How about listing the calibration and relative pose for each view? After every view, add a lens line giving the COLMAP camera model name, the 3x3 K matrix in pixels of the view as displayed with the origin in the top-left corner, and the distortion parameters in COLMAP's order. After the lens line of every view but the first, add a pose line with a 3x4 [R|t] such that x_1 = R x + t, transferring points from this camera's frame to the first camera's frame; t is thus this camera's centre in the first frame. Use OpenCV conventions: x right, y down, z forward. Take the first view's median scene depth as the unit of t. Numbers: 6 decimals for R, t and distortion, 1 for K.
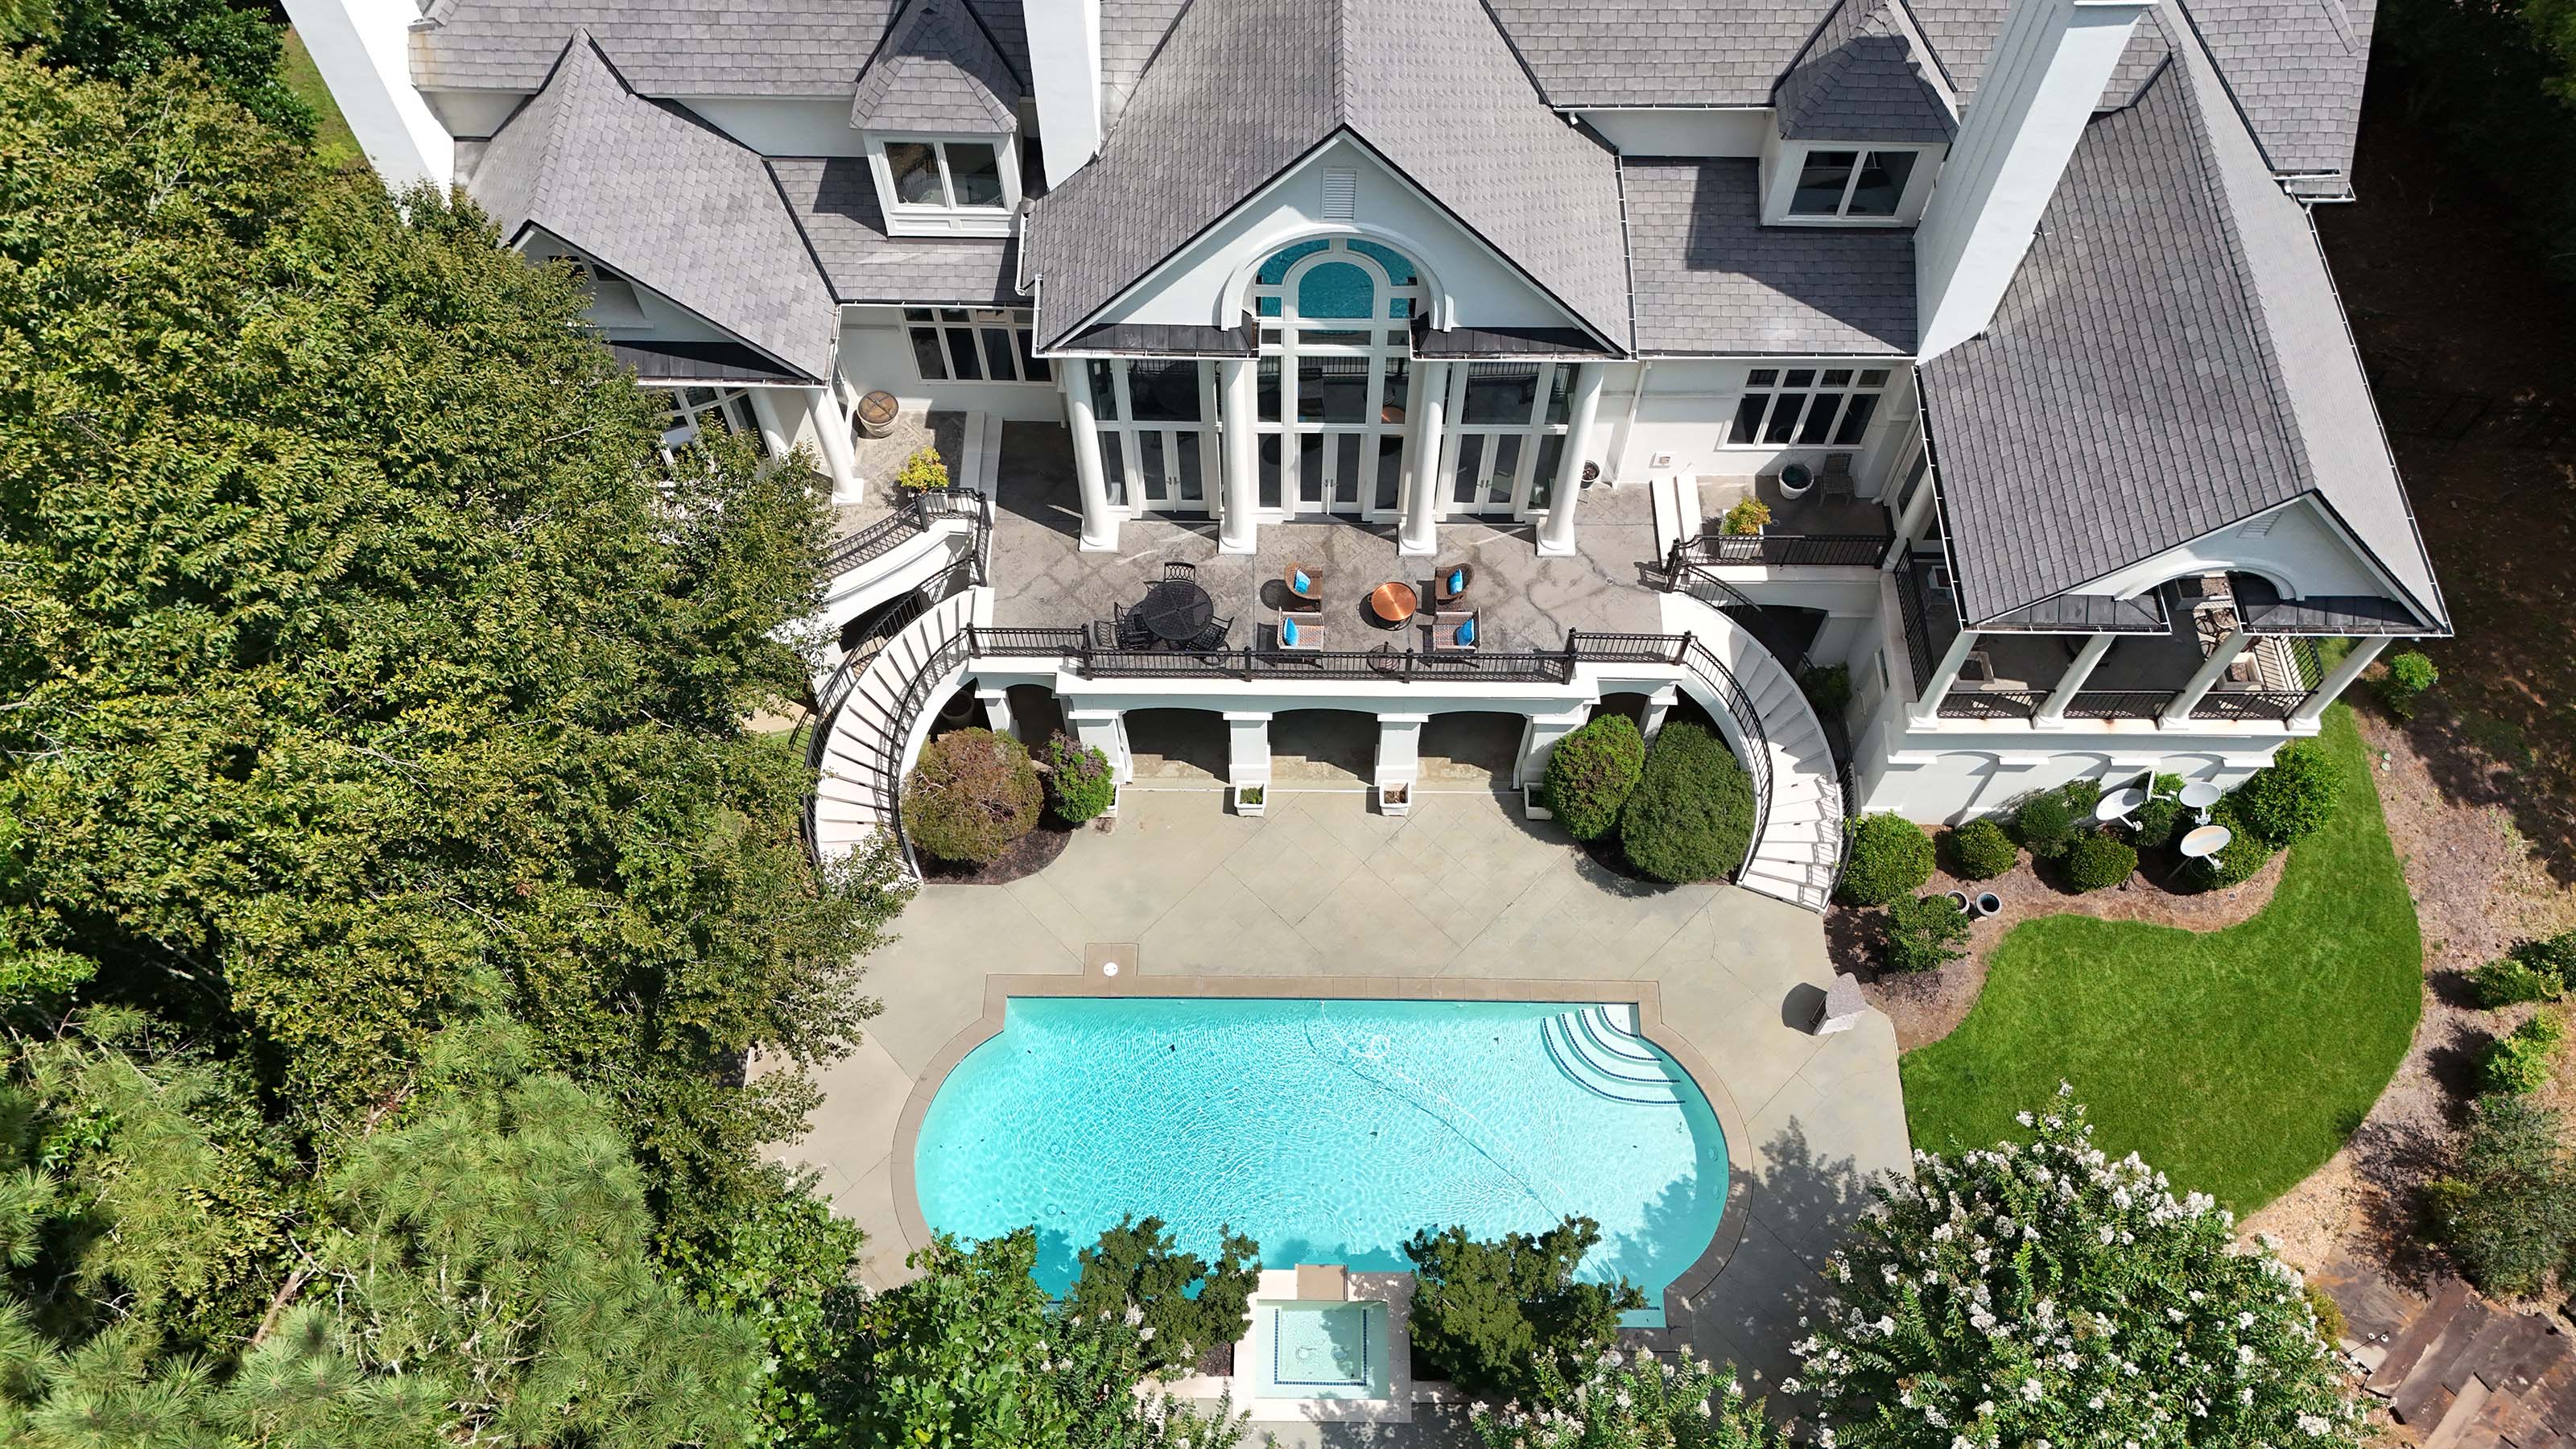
lens RADIAL K [[1934.8, 0, 1287.7], [0, 1934.8, 727.9], [0, 0, 1]] dist [0.035123, -0.014300]
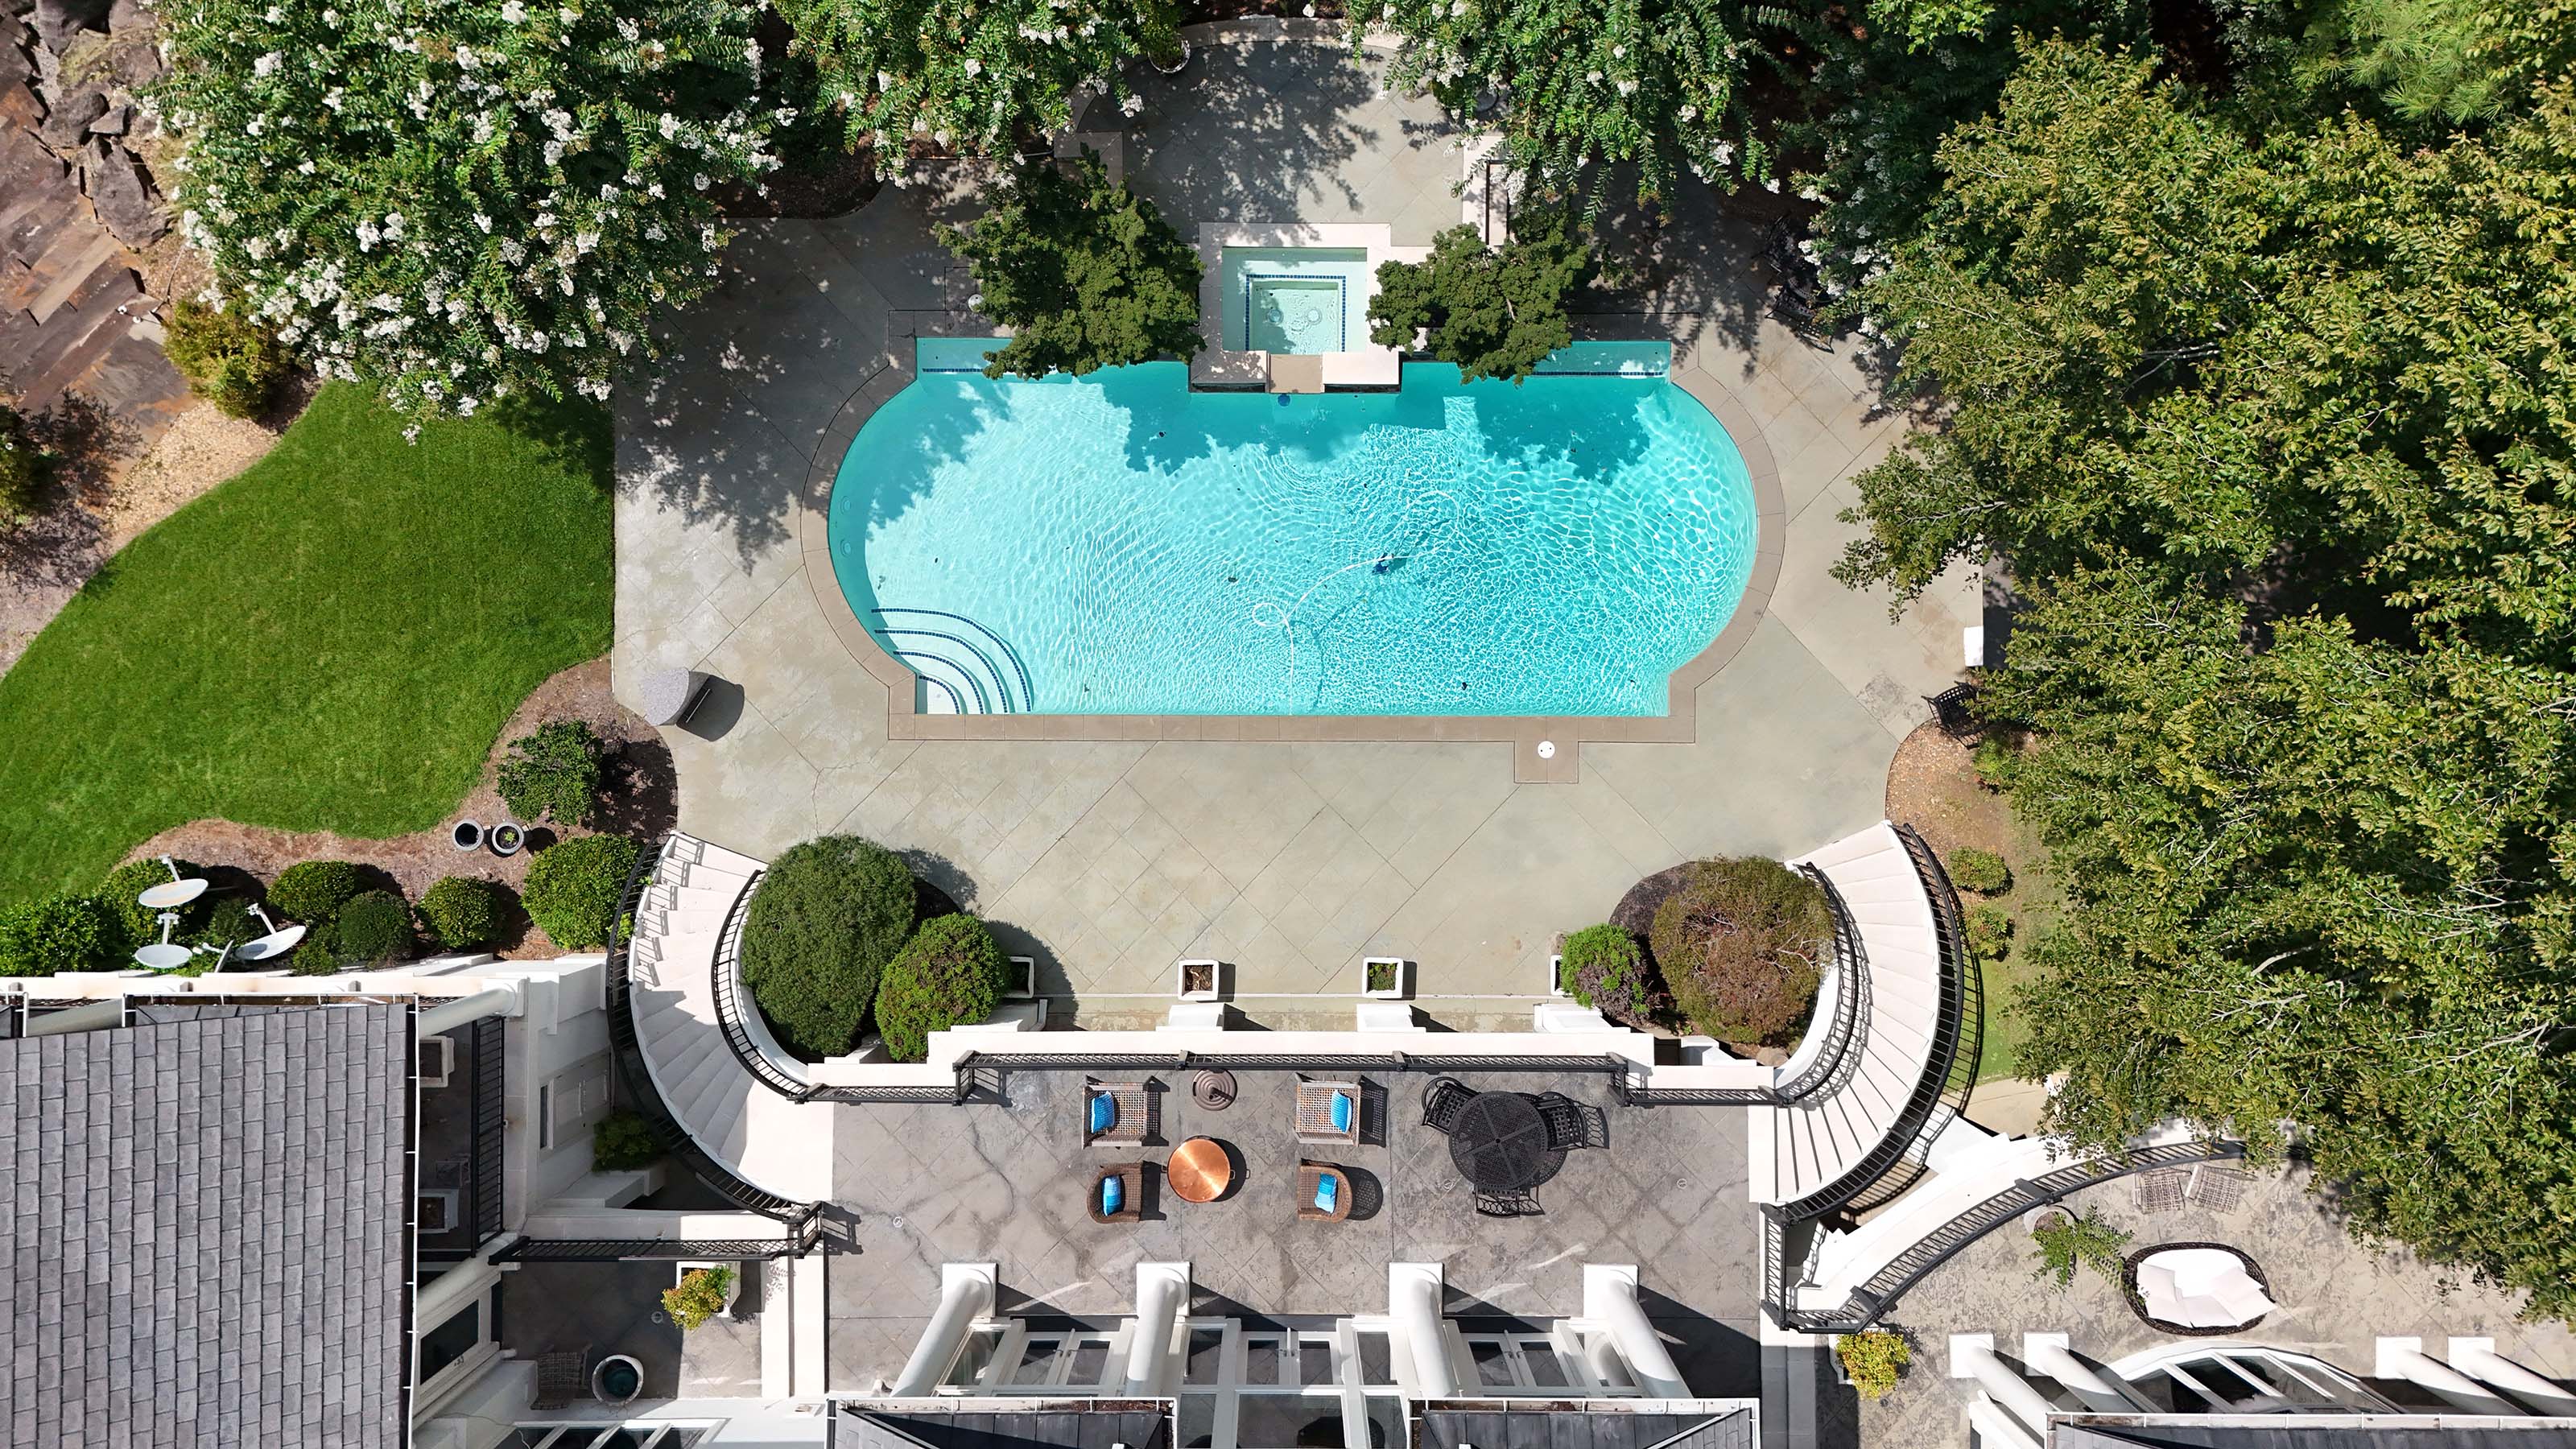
lens RADIAL K [[1934.8, 0, 1291.9], [0, 1934.8, 719.0], [0, 0, 1]] dist [0.035123, -0.014300]
pose [[-0.999975, 0.003906, -0.005976, 0.023480], [-0.006381, -0.864329, 0.502887, -0.277922], [-0.003202, 0.502912, 0.864332, 0.278518]]
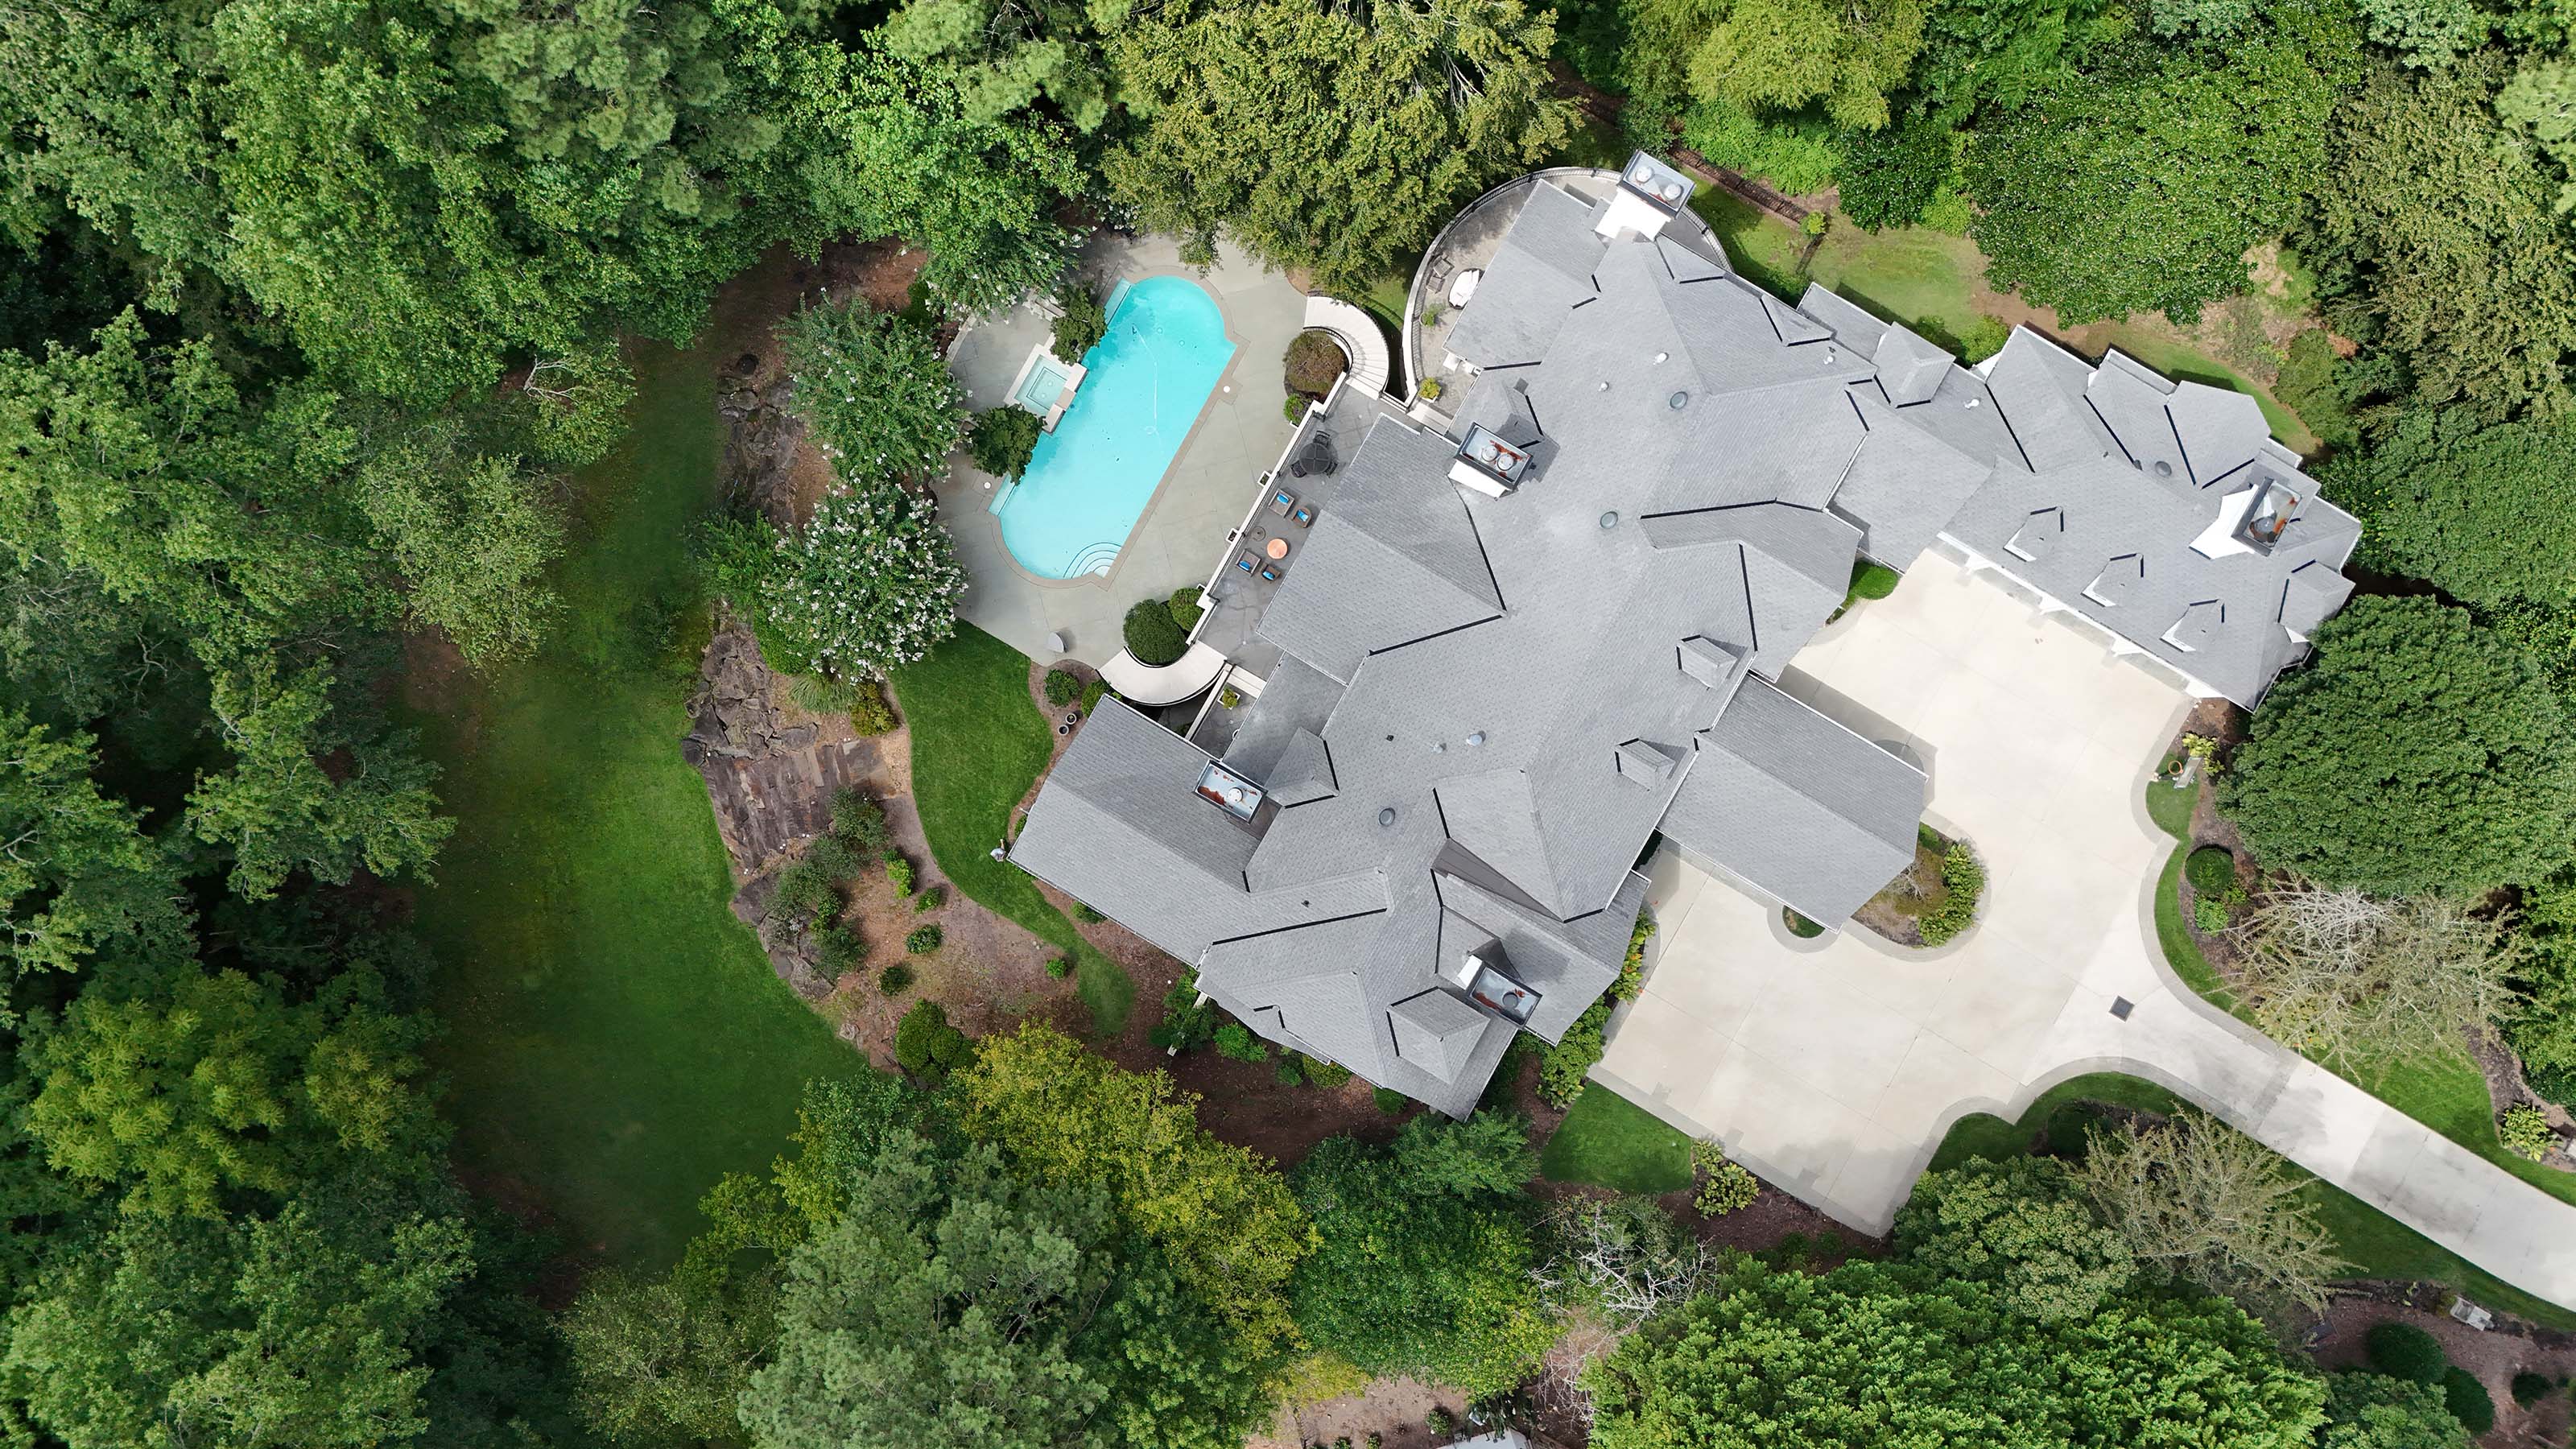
lens RADIAL K [[1934.8, 0, 1286.6], [0, 1934.8, 732.8], [0, 0, 1]] dist [0.035123, -0.014300]
pose [[-0.494888, 0.868948, 0.003803, 0.224942], [-0.753111, -0.431091, 0.496974, -1.264969], [0.433484, 0.243083, 0.867757, -0.888785]]
